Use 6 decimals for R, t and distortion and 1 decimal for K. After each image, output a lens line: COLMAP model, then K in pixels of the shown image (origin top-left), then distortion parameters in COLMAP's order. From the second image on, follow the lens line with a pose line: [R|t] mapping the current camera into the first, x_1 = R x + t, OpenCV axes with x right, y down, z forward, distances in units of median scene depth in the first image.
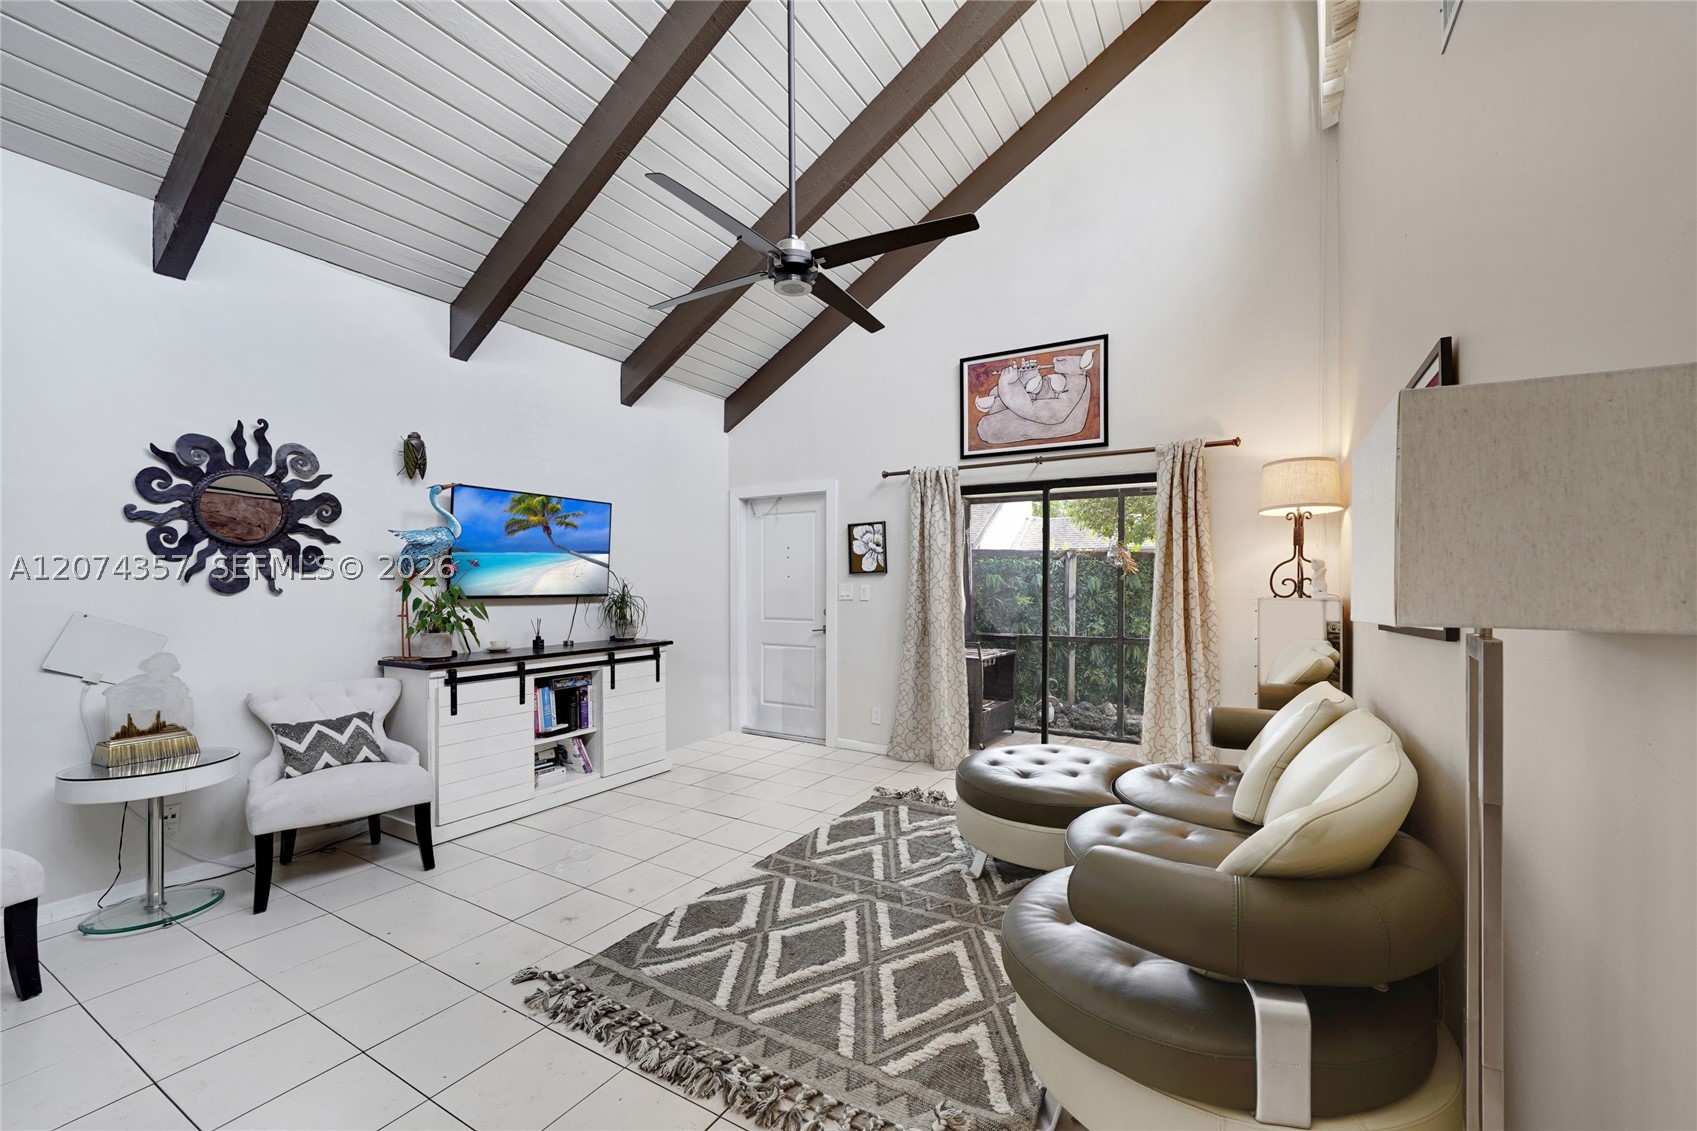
lens RADIAL K [[693.1, 0, 853.6], [0, 693.1, 579.6], [0, 0, 1]] dist [-0.002785, 0.000447]
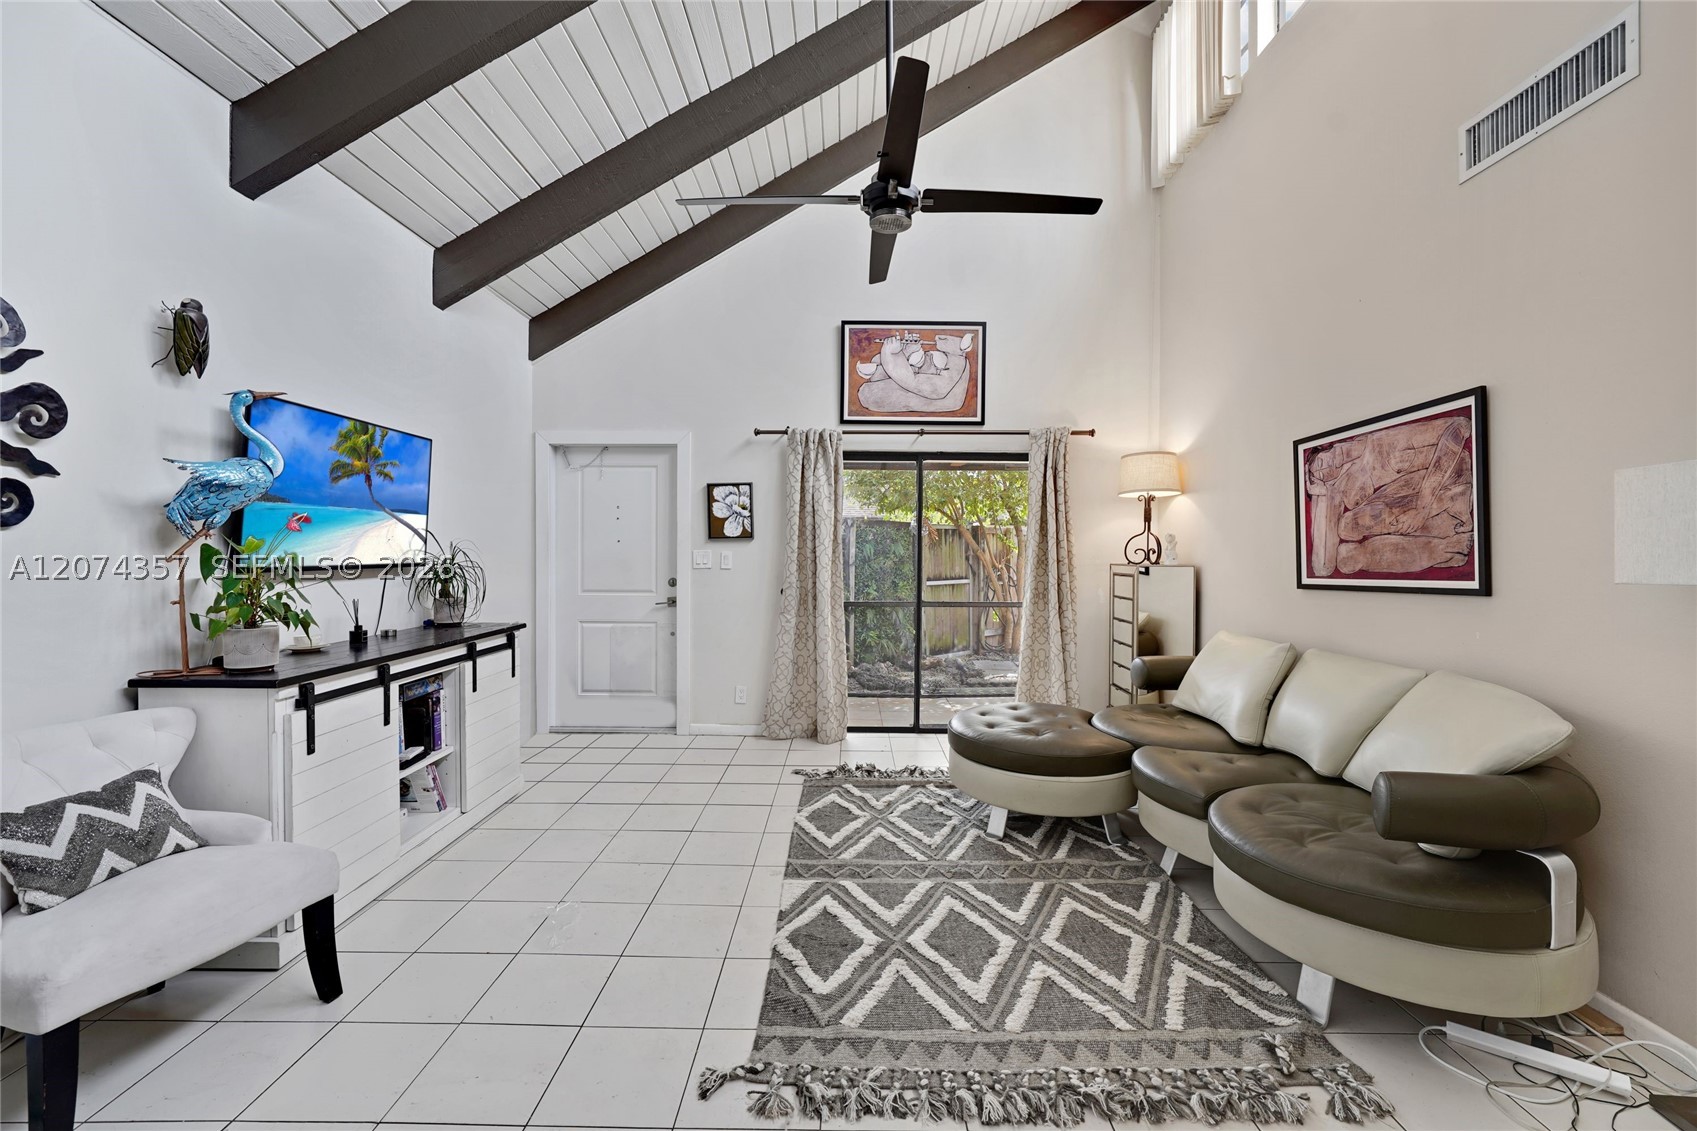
lens RADIAL K [[708.1, 0, 849.2], [0, 708.1, 552.0], [0, 0, 1]] dist [-0.002213, 0.000576]
pose [[0.862836, 0.003035, 0.505474, -0.403668], [-0.008194, 0.999935, 0.007984, -0.000784], [-0.505417, -0.011031, 0.862805, 0.155444]]
